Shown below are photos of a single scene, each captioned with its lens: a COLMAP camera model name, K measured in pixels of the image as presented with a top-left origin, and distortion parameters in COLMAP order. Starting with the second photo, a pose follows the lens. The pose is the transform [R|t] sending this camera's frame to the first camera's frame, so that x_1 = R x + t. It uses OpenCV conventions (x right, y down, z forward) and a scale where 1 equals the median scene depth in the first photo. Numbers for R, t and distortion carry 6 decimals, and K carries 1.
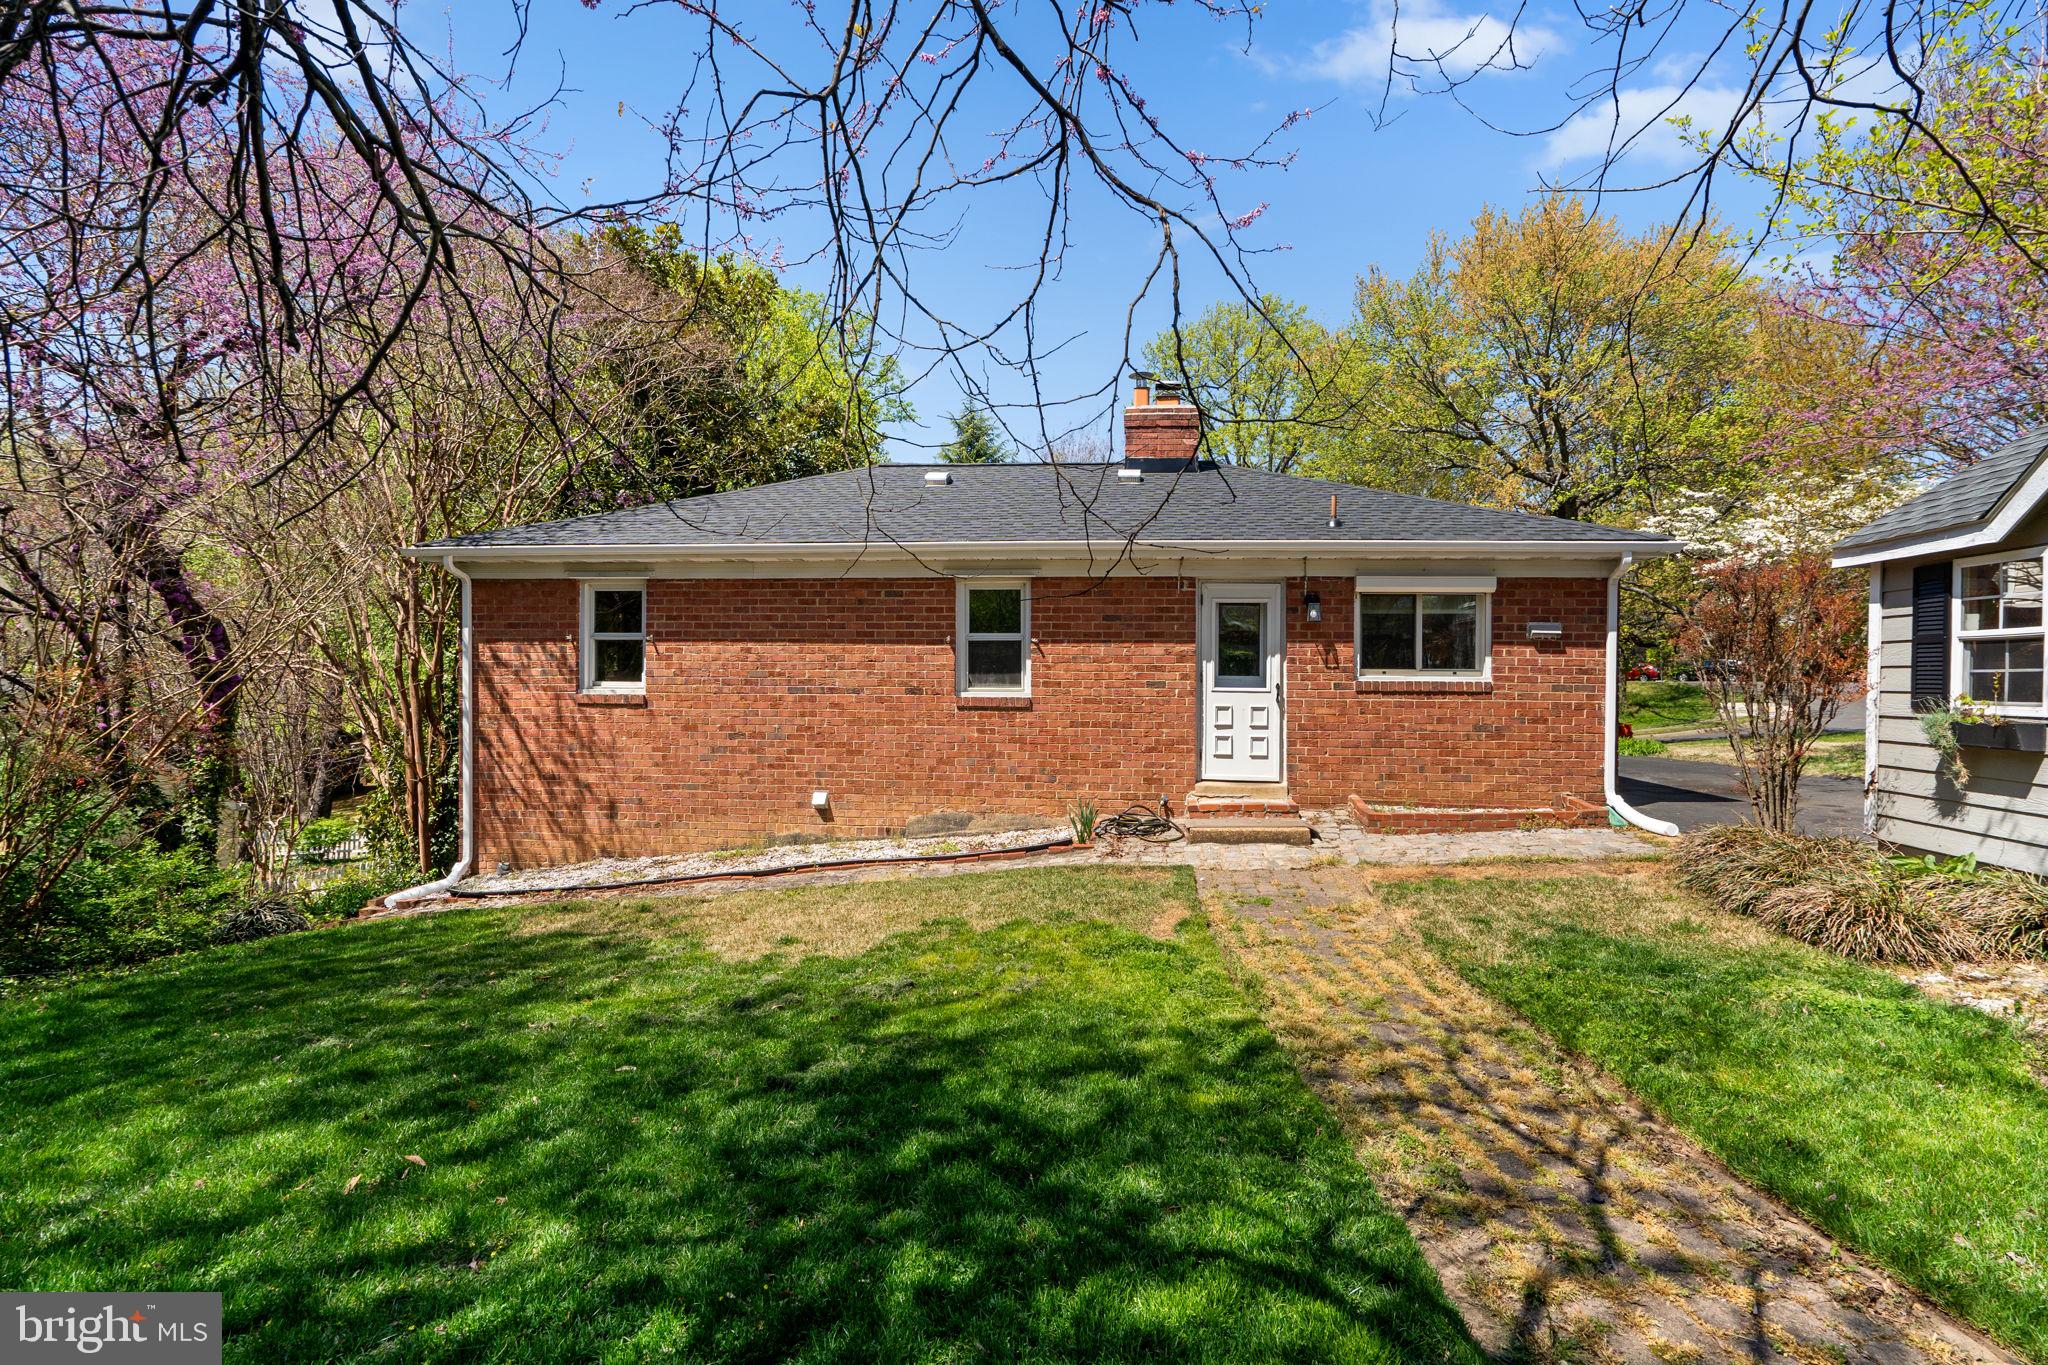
lens RADIAL K [[931.0, 0, 1033.7], [0, 931.0, 689.9], [0, 0, 1]] dist [0.001350, 0.000628]
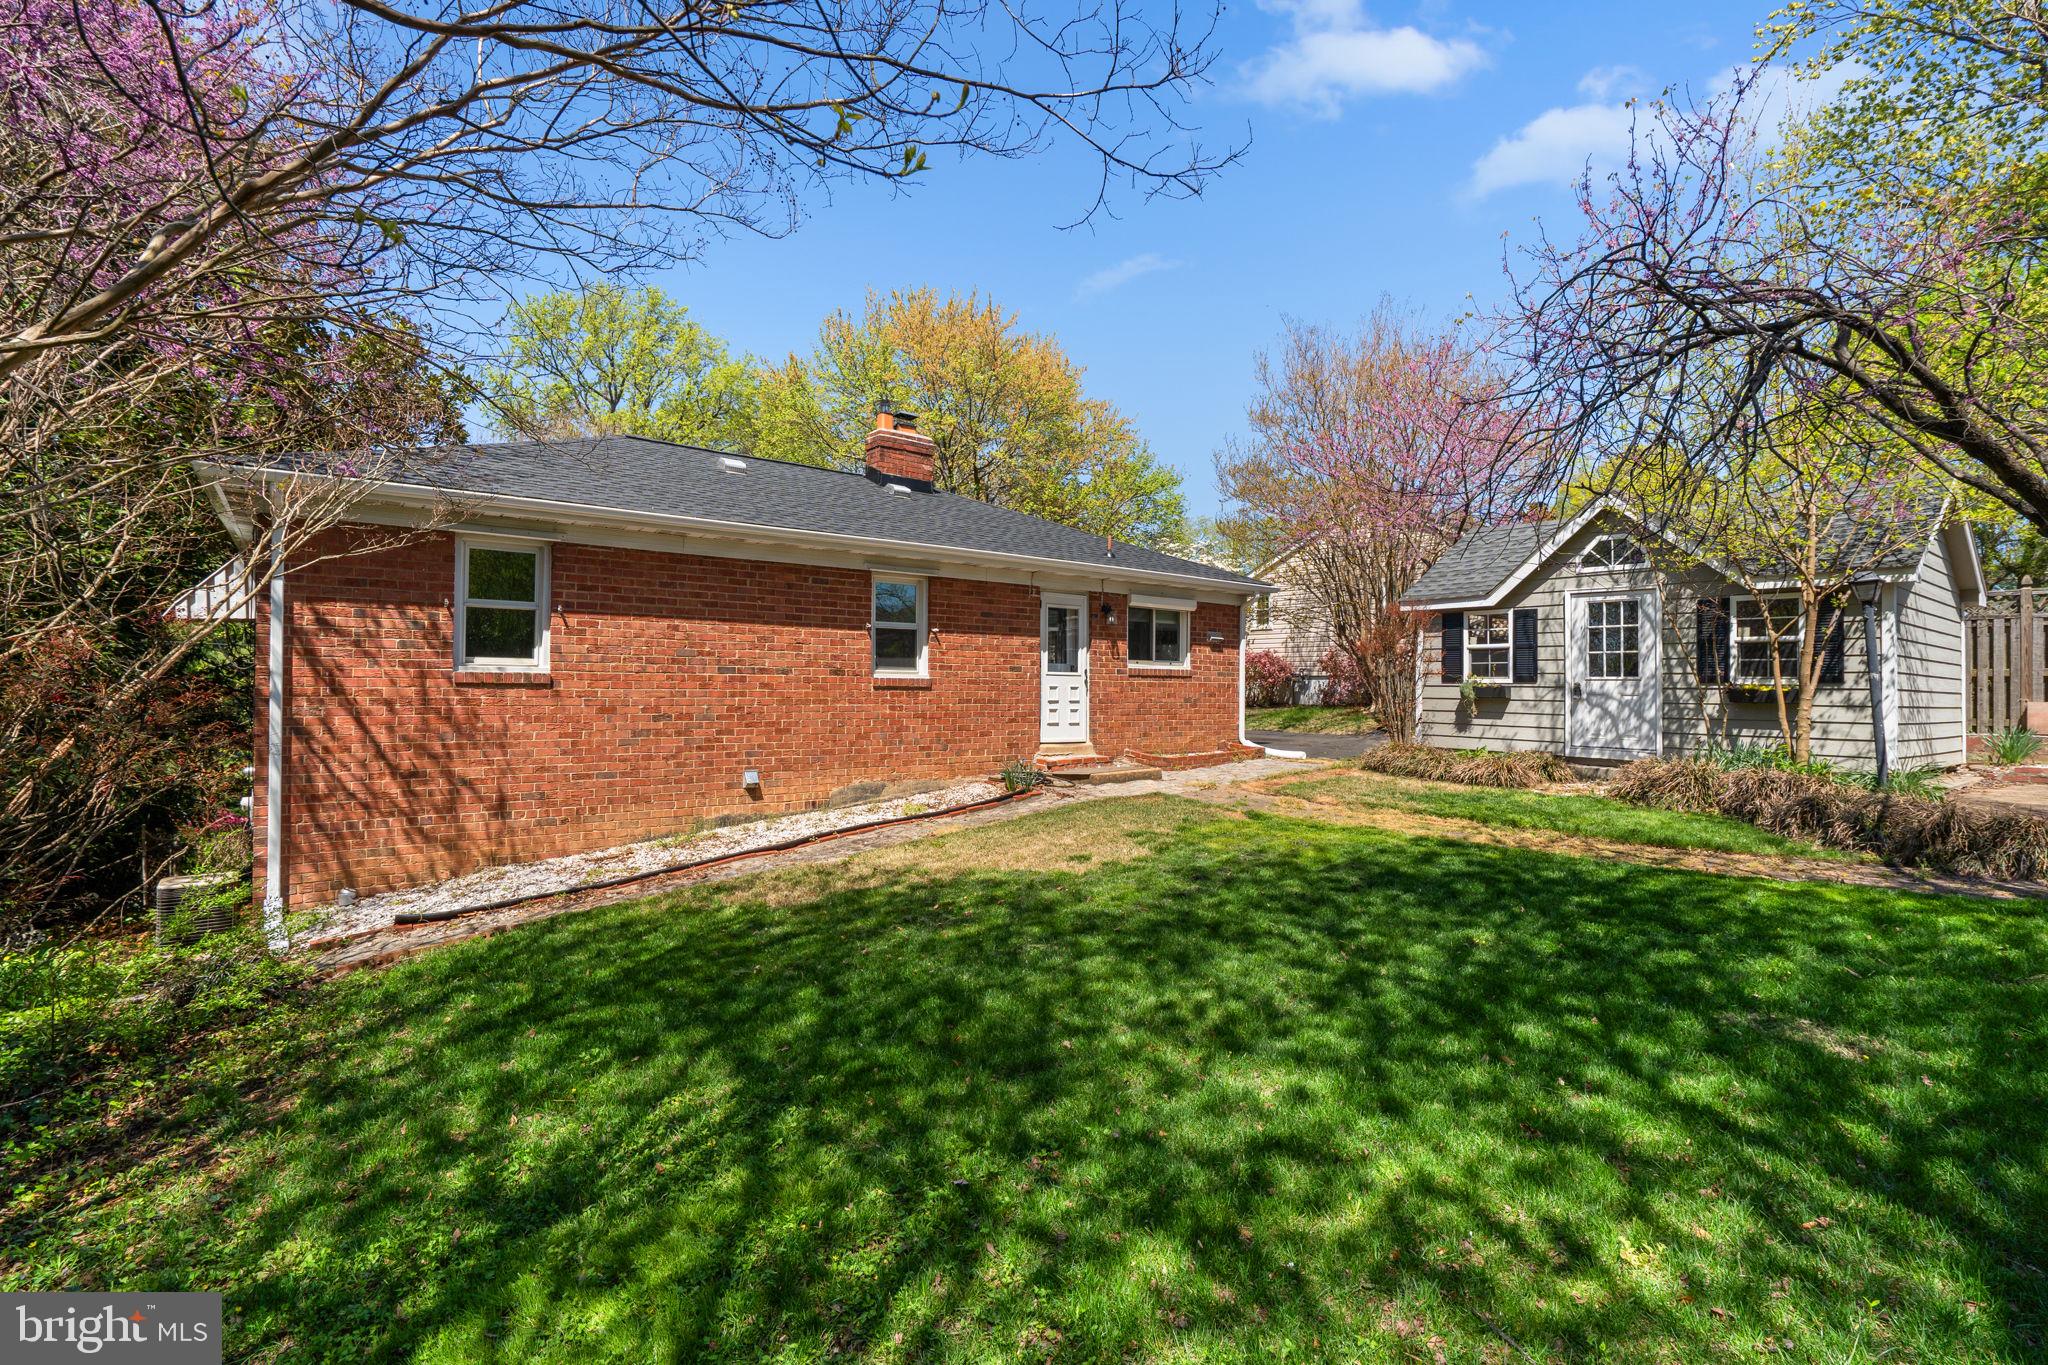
lens RADIAL K [[931.0, 0, 1031.8], [0, 931.0, 690.2], [0, 0, 1]] dist [0.001350, 0.000628]
pose [[0.741566, -0.000909, 0.670879, -0.678119], [0.002399, 0.999996, -0.001297, 0.024024], [-0.670876, 0.002572, 0.741565, 0.045932]]
